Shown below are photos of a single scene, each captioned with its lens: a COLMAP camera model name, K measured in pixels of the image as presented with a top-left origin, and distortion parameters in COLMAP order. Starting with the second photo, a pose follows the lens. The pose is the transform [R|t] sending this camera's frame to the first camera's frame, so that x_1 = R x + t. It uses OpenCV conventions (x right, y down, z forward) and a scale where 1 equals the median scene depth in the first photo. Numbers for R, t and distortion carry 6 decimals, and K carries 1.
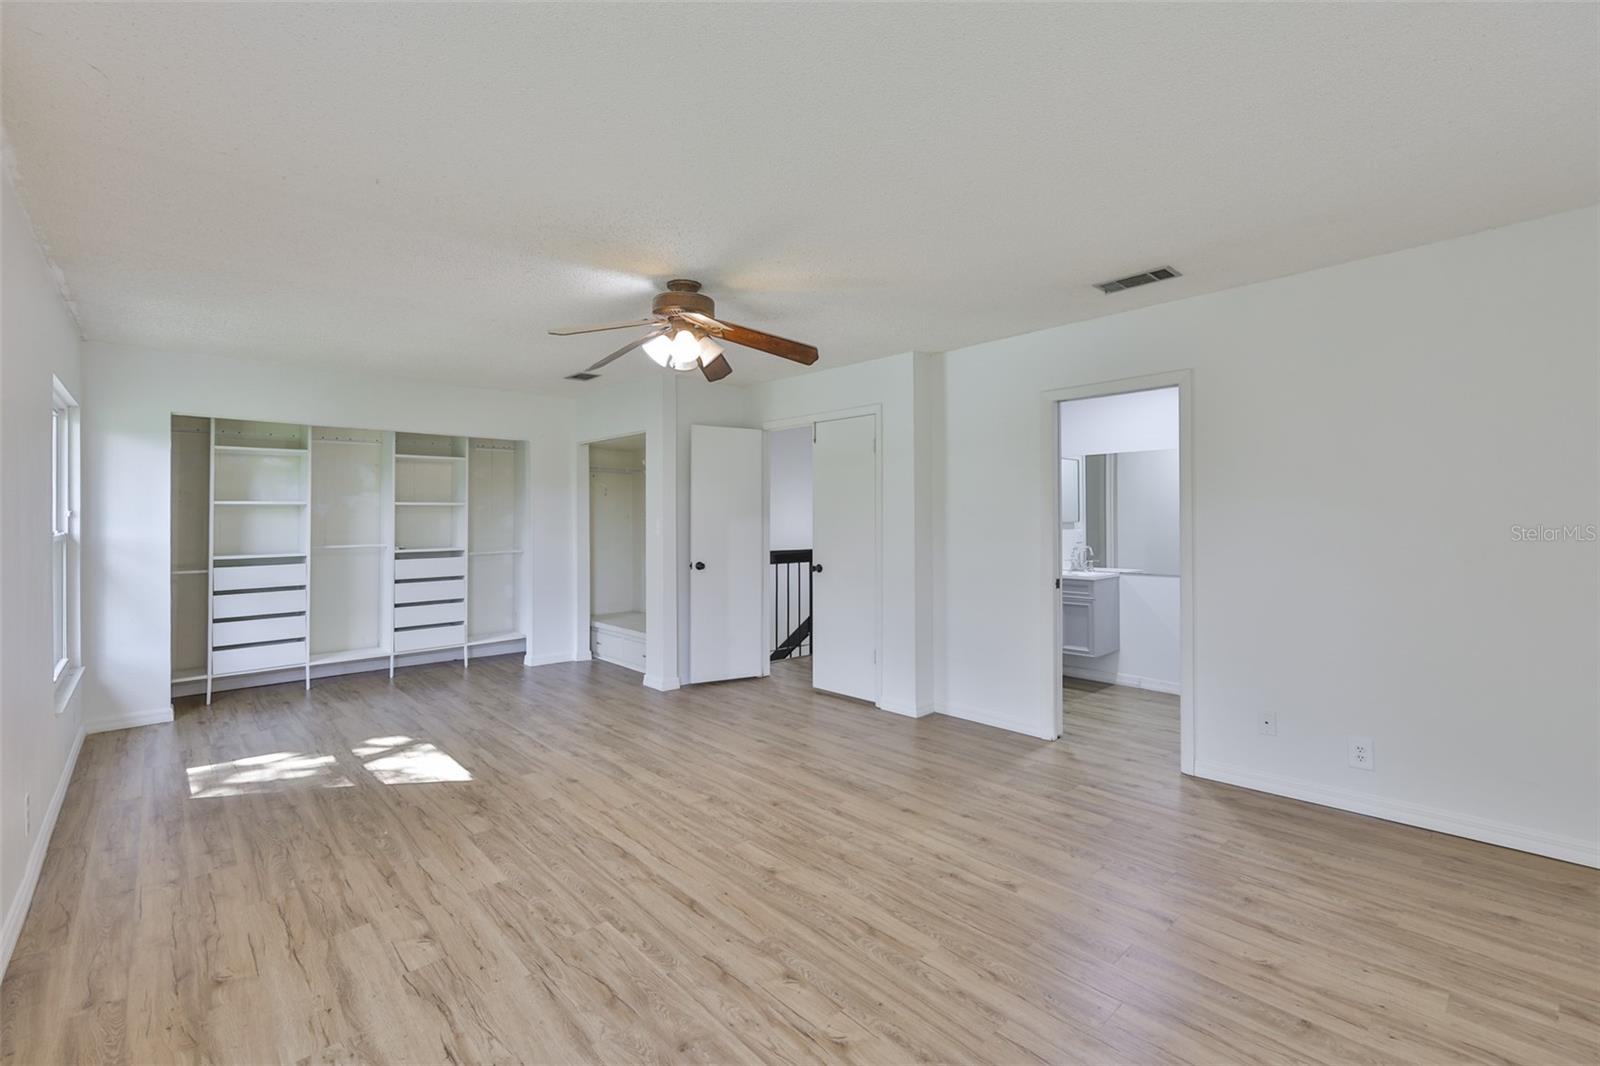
lens RADIAL K [[690.5, 0, 777.3], [0, 690.5, 514.3], [0, 0, 1]] dist [-0.004746, -0.000592]
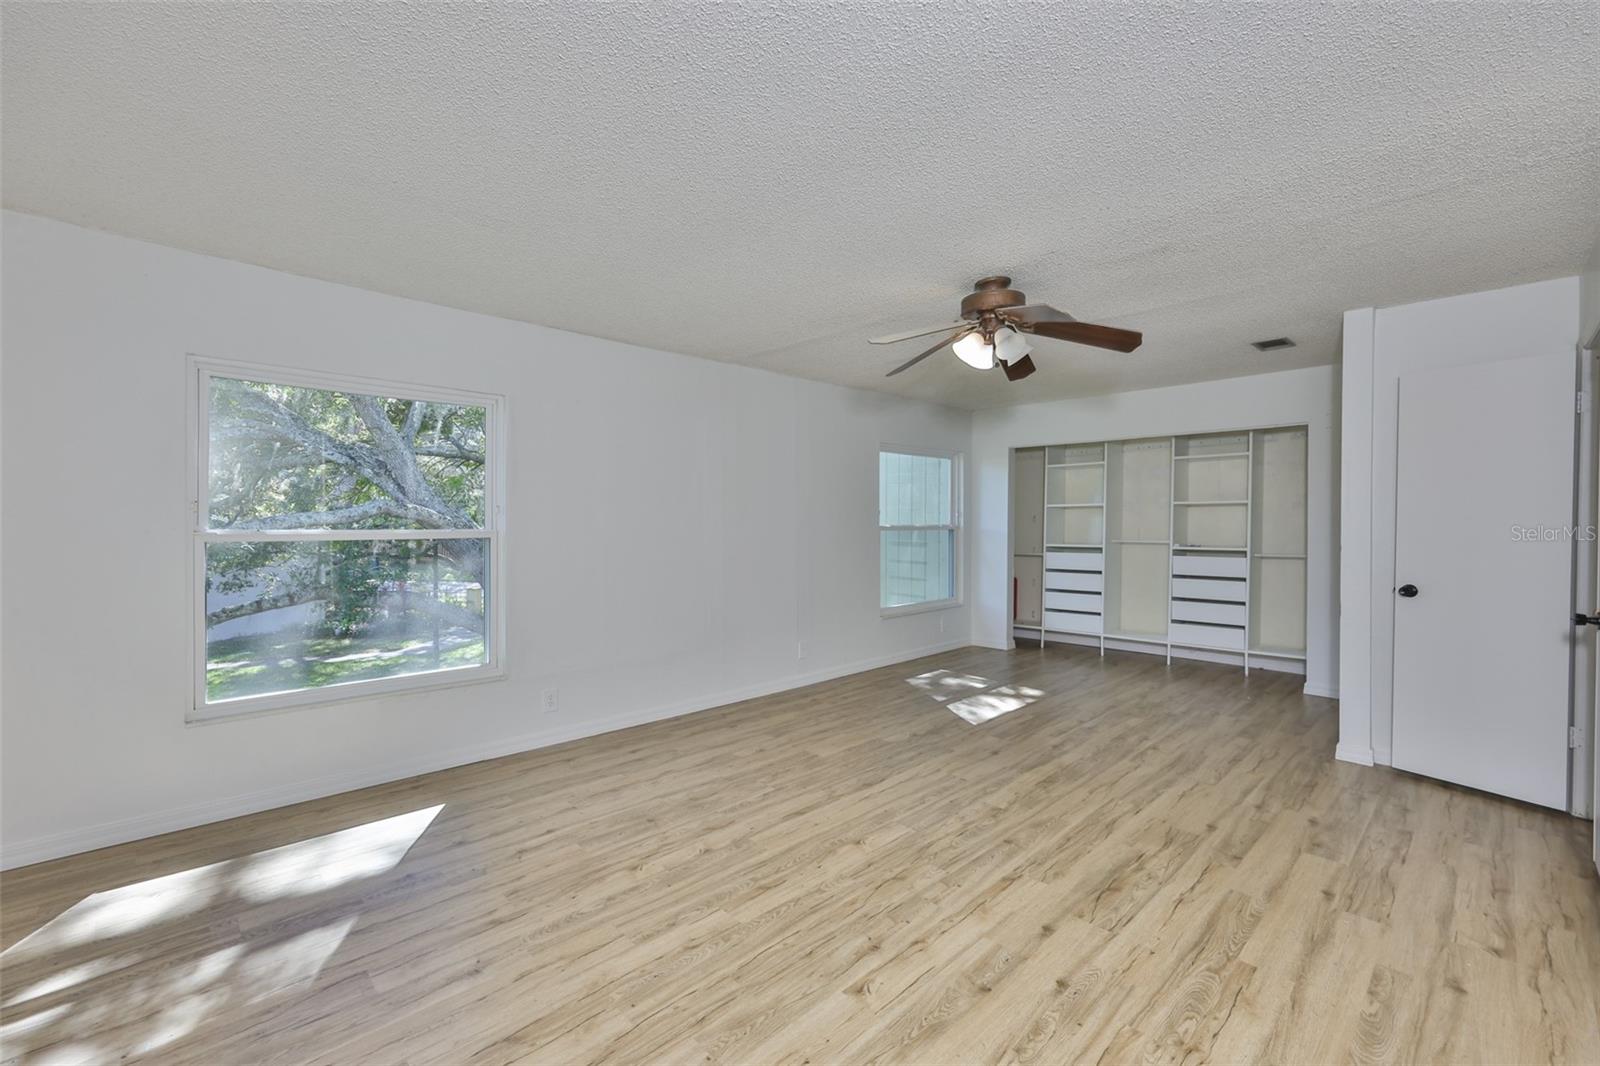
lens RADIAL K [[680.8, 0, 807.0], [0, 680.8, 533.7], [0, 0, 1]] dist [-0.001082, 0.000732]
pose [[0.038674, 0.025310, -0.998931, 0.826325], [0.008095, 0.999638, 0.025641, 0.002264], [0.999219, -0.009078, 0.038455, 0.695230]]
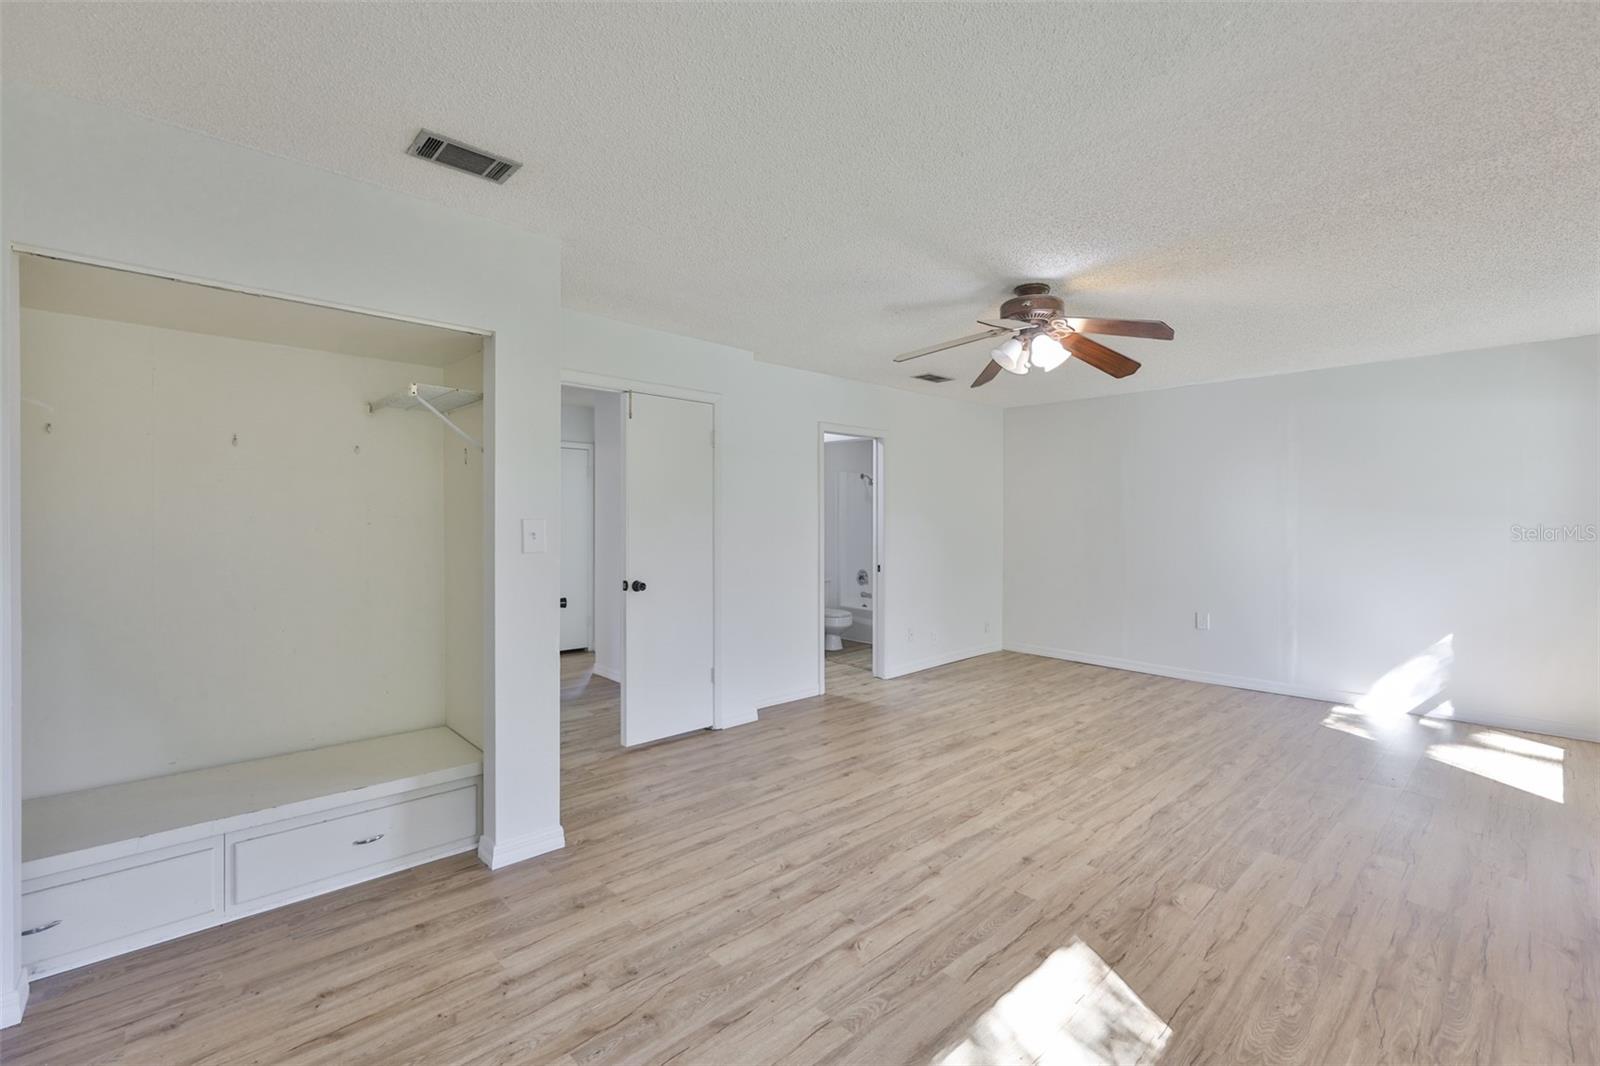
lens RADIAL K [[680.8, 0, 807.0], [0, 680.8, 533.7], [0, 0, 1]] dist [-0.001082, 0.000732]
pose [[-0.016232, -0.014908, 0.999757, -1.114949], [-0.012288, 0.999816, 0.014709, 0.010658], [-0.999793, -0.012046, -0.016413, 1.338379]]
